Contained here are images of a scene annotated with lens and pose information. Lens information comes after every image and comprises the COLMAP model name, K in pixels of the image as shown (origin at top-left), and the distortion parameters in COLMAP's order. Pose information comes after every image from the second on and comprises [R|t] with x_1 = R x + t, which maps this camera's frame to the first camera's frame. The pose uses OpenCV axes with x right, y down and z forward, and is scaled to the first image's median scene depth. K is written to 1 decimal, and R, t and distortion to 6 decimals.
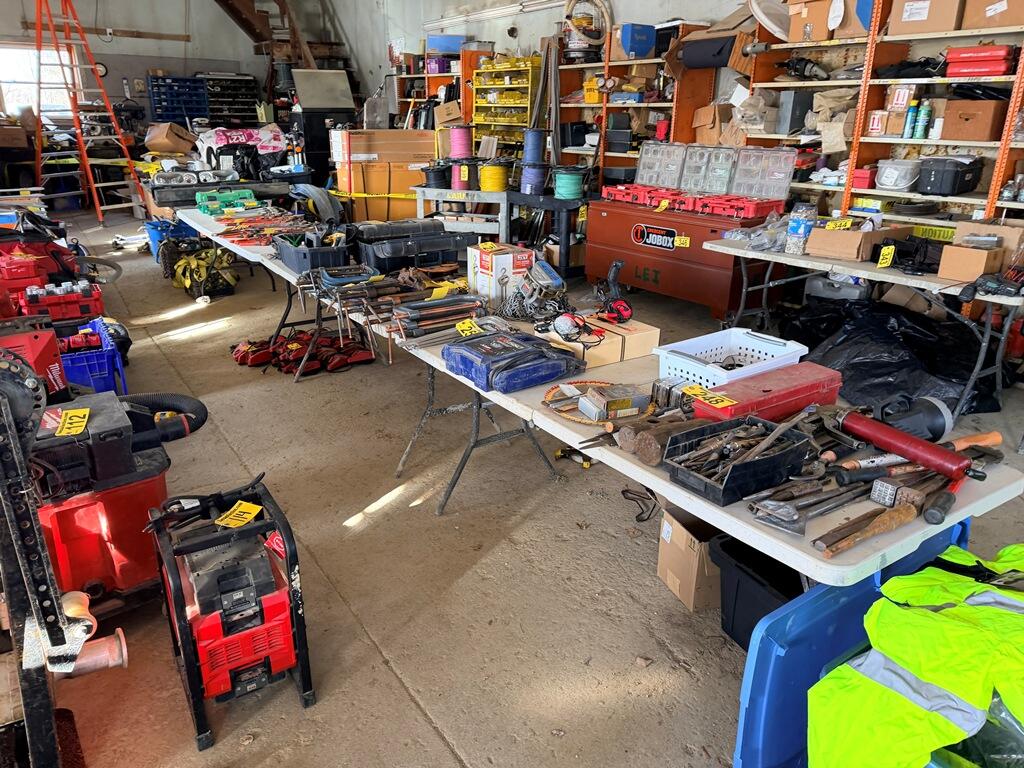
lens RADIAL K [[705.6, 0, 512.0], [0, 705.6, 384.0], [0, 0, 1]] dist [0.039031, -0.041207]
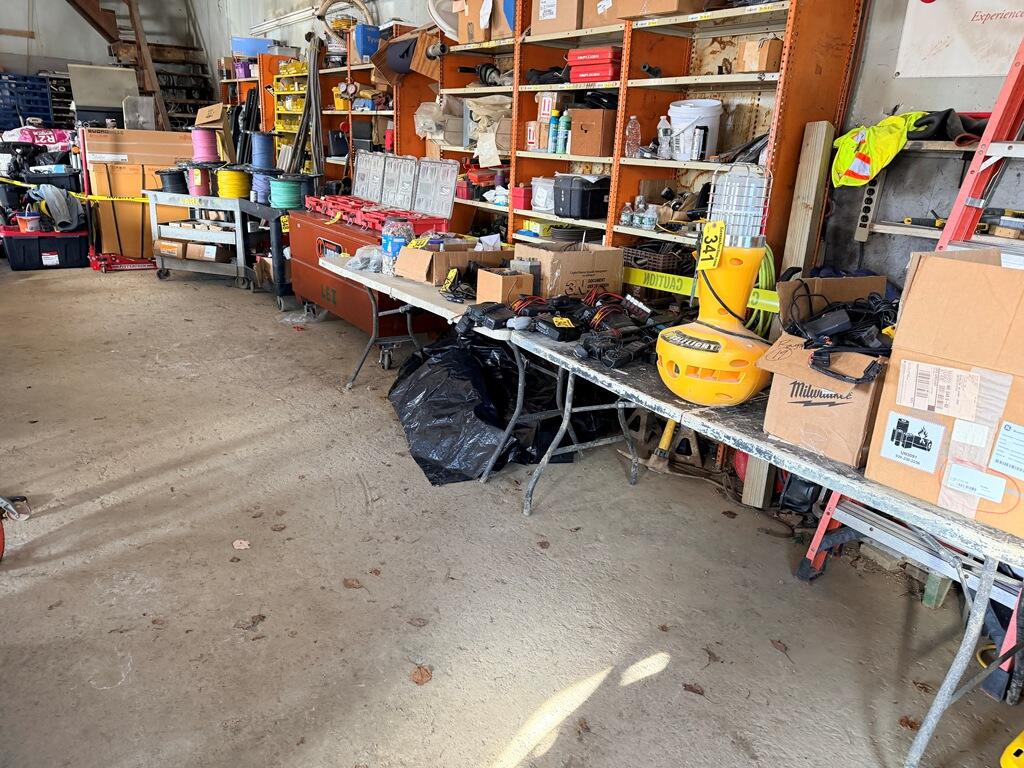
lens RADIAL K [[714.4, 0, 510.7], [0, 714.4, 390.1], [0, 0, 1]] dist [0.016961, -0.020668]
pose [[0.998870, 0.040921, 0.024189, 0.261662], [-0.040133, 0.998676, -0.032178, -0.010843], [-0.025474, 0.031171, 0.999189, 0.064929]]
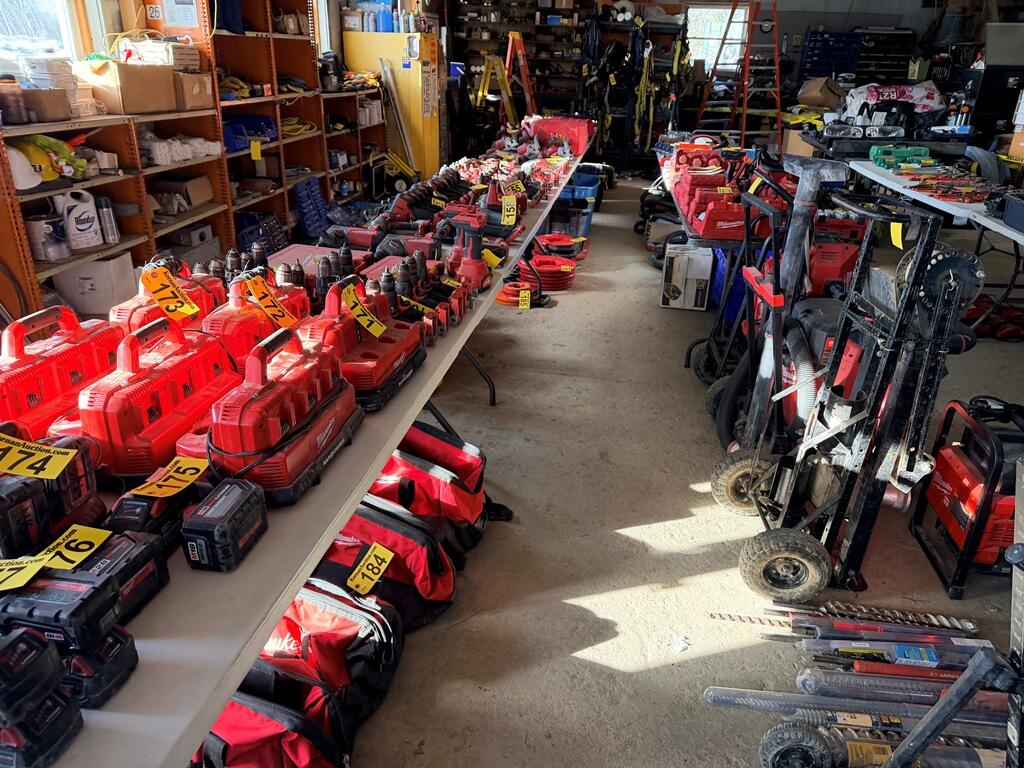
lens RADIAL K [[729.0, 0, 527.6], [0, 729.0, 379.3], [0, 0, 1]] dist [0.006337, -0.009061]
pose [[0.756922, 0.272932, -0.593782, -0.070833], [-0.249648, 0.960462, 0.123238, 0.038002], [0.603941, 0.054955, 0.795132, -0.096501]]
